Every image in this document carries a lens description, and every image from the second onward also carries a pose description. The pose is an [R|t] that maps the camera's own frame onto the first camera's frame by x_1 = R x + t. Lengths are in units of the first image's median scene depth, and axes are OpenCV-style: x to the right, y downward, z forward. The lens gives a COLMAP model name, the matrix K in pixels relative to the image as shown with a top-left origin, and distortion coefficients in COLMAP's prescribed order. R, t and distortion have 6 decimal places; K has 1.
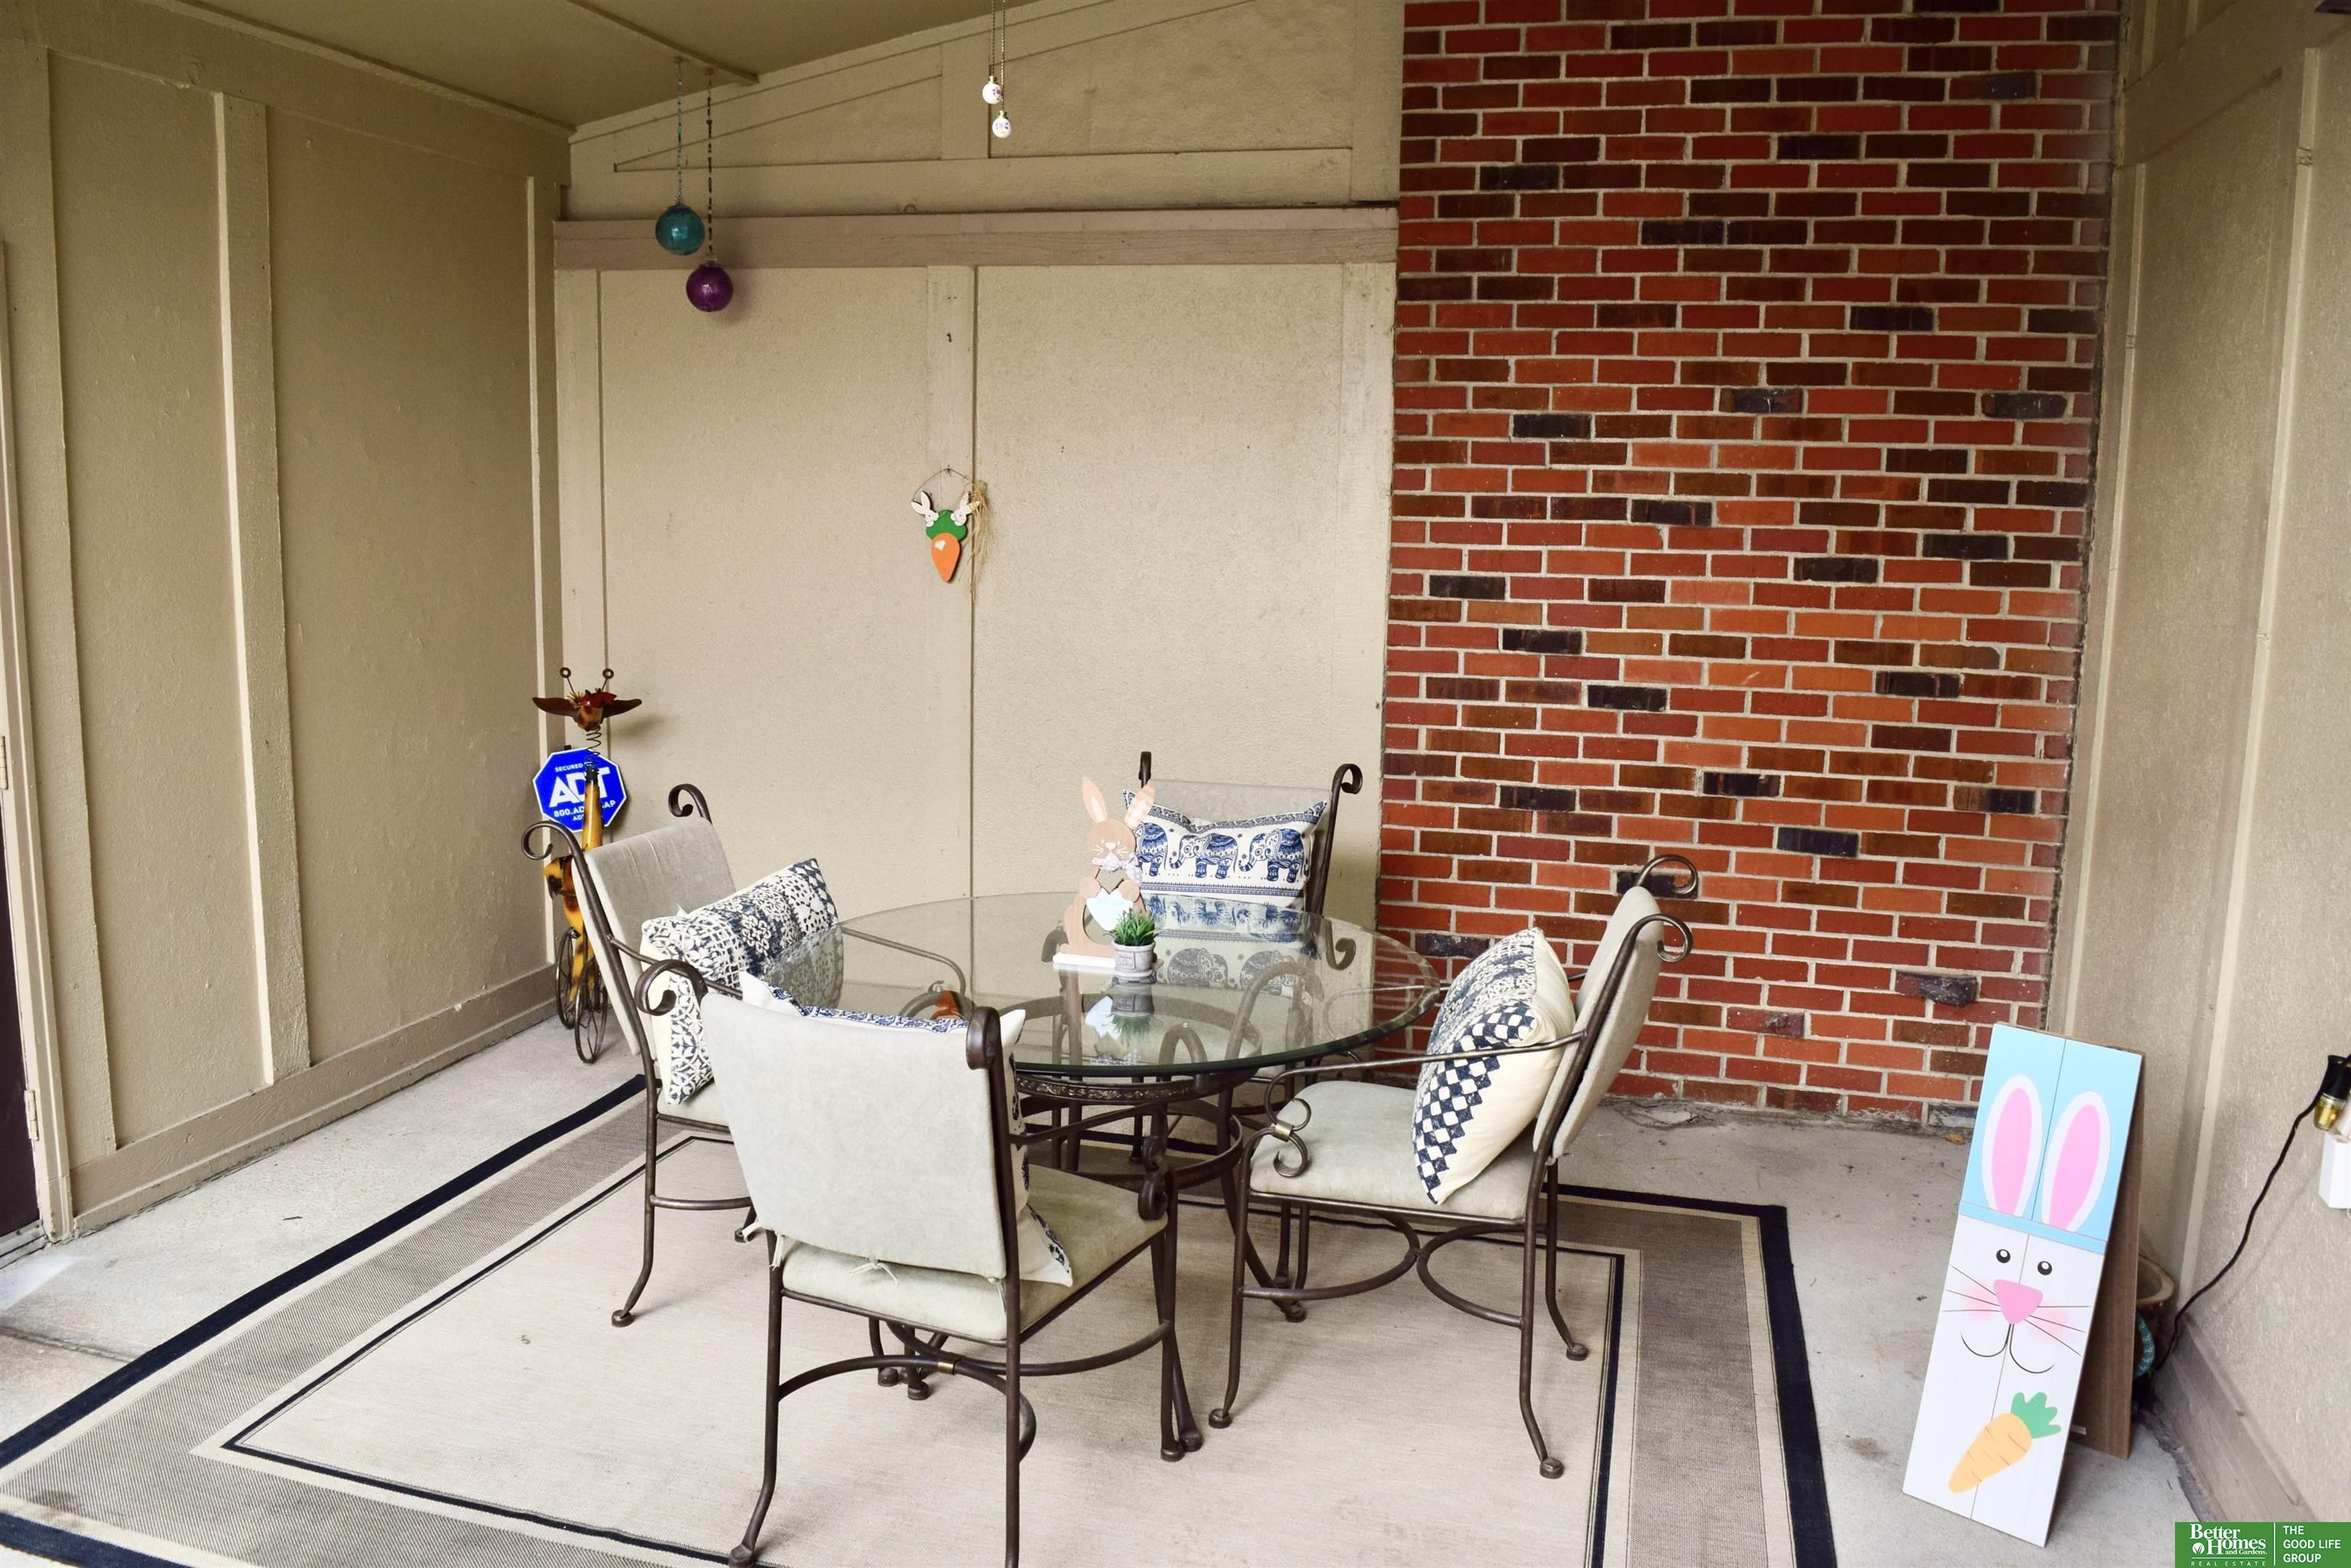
lens RADIAL K [[1845.9, 0, 1180.9], [0, 1845.9, 786.8], [0, 0, 1]] dist [-0.097495, 0.026118]
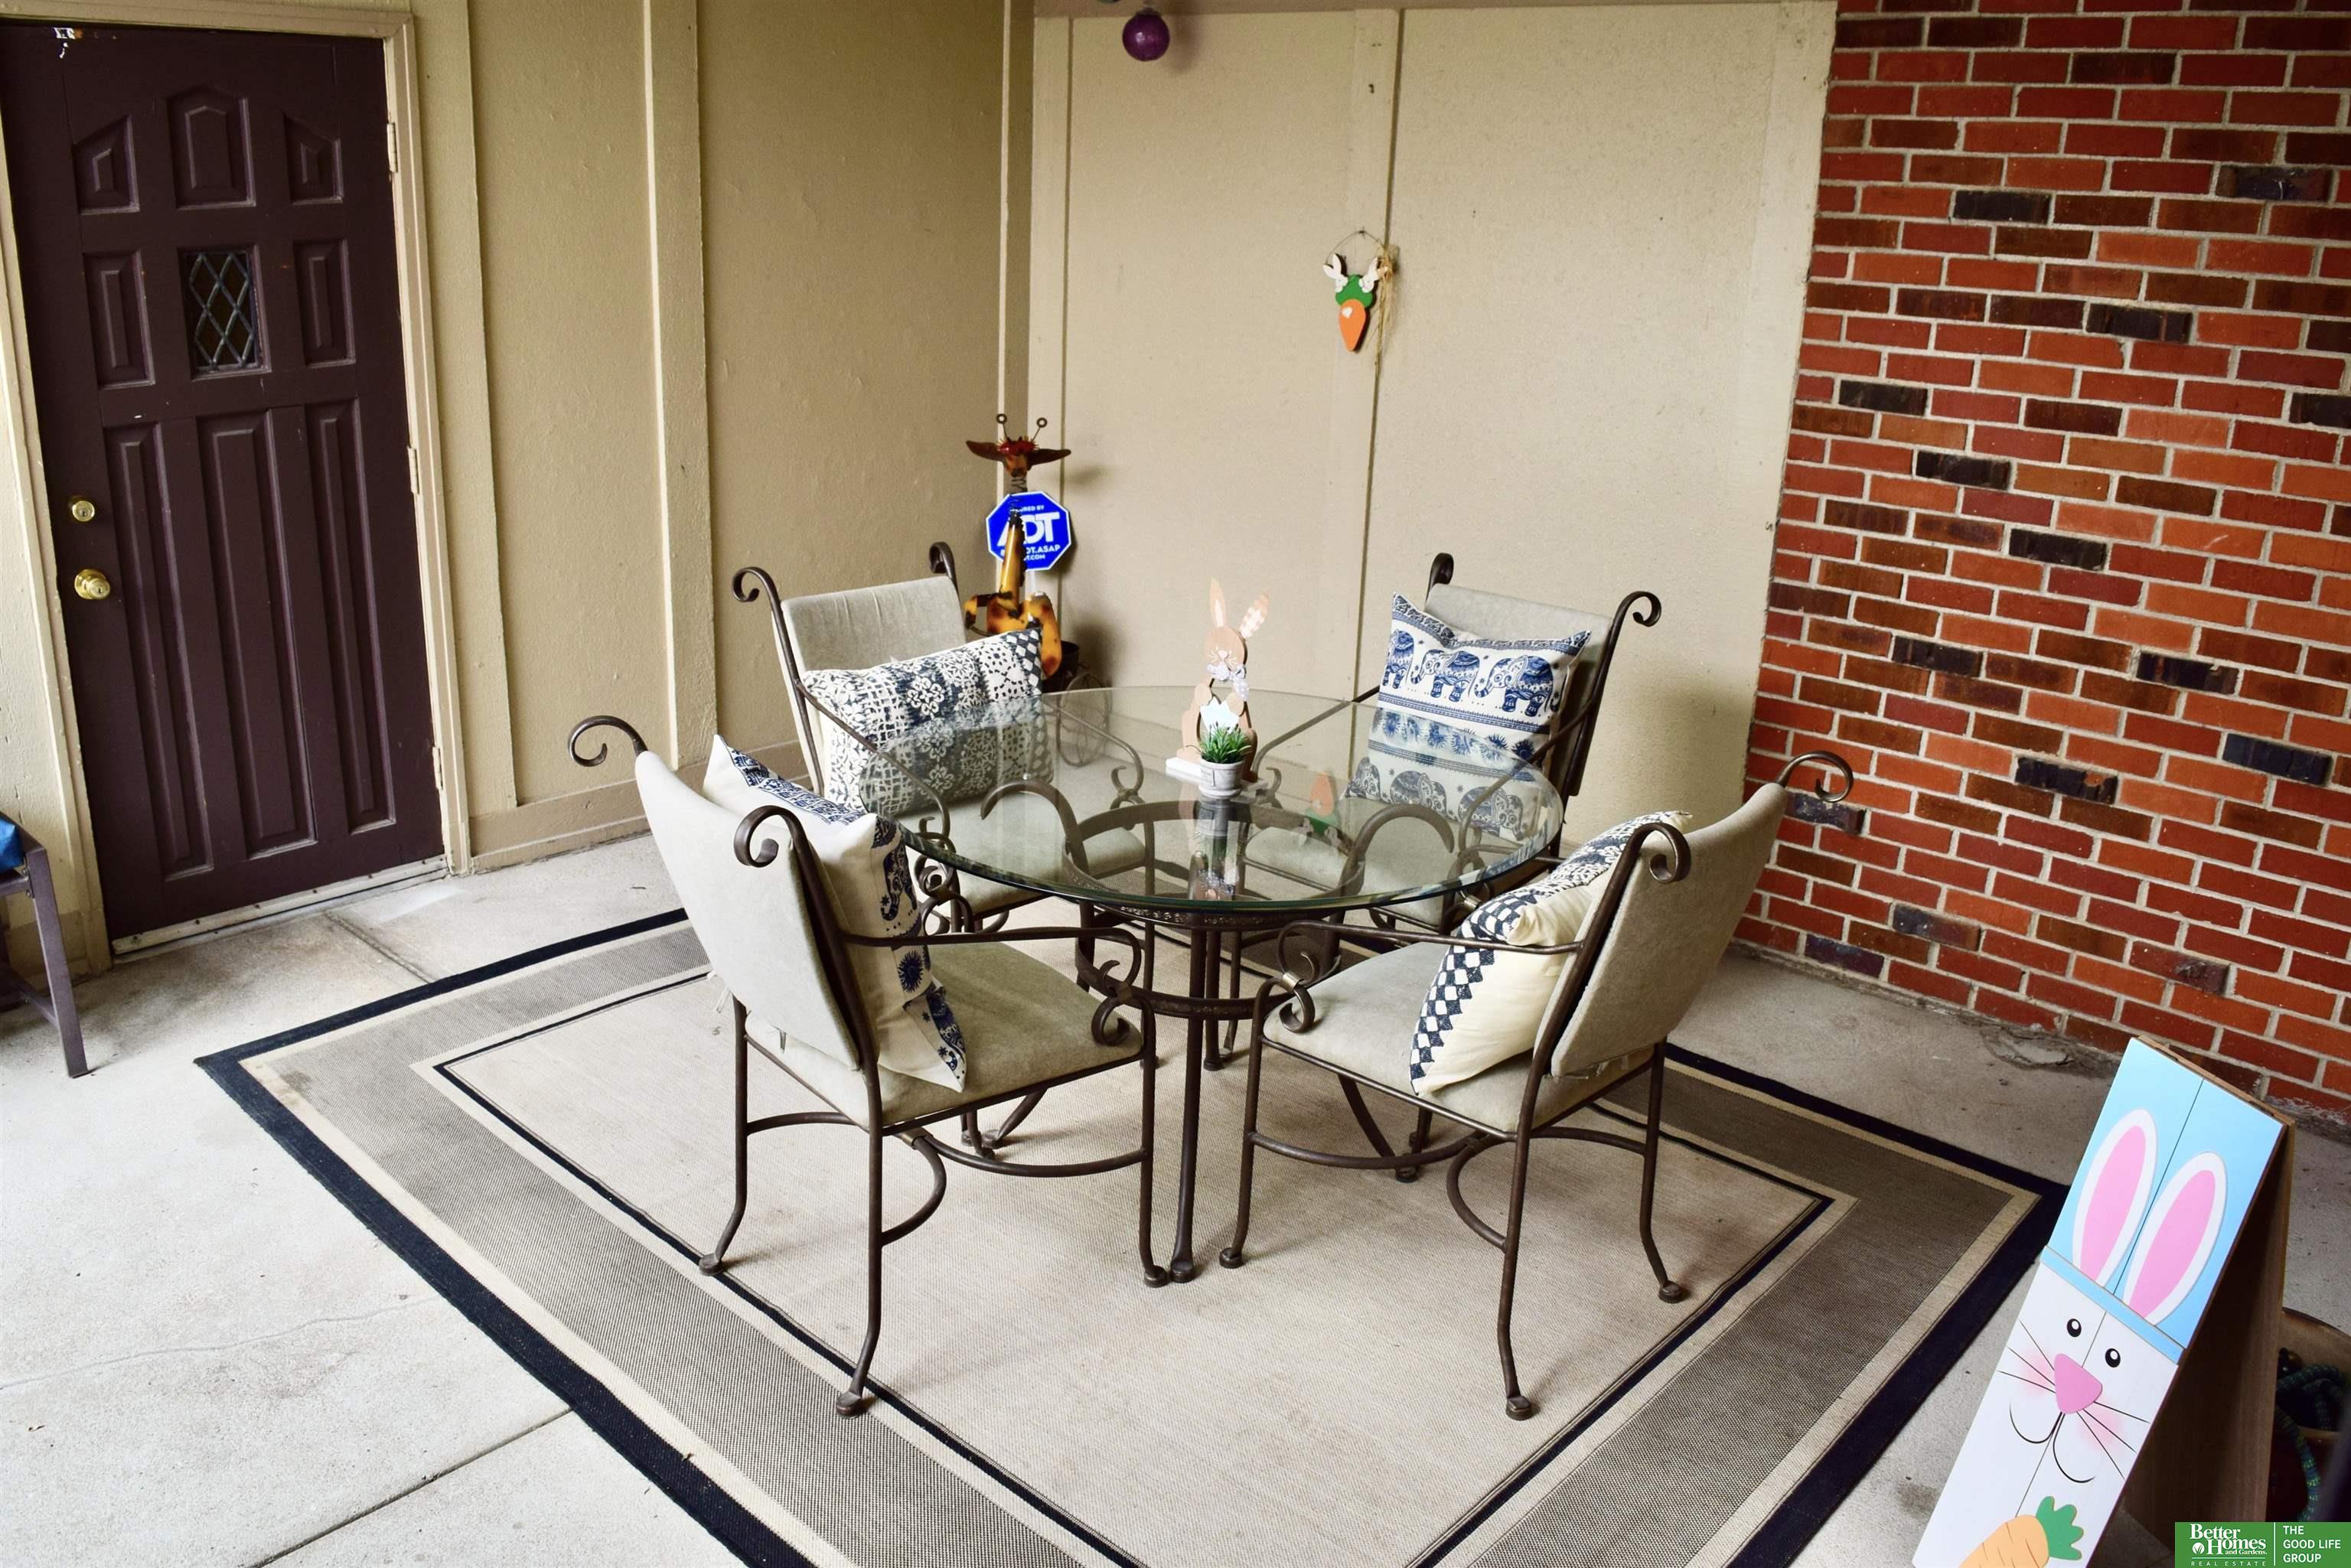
lens RADIAL K [[1845.9, 0, 1174.6], [0, 1845.9, 786.8], [0, 0, 1]] dist [-0.097495, 0.026118]
pose [[0.889903, 0.154811, -0.429076, 0.258623], [-0.094238, 0.982750, 0.159127, -0.035800], [0.446310, -0.101172, 0.889141, 0.101579]]
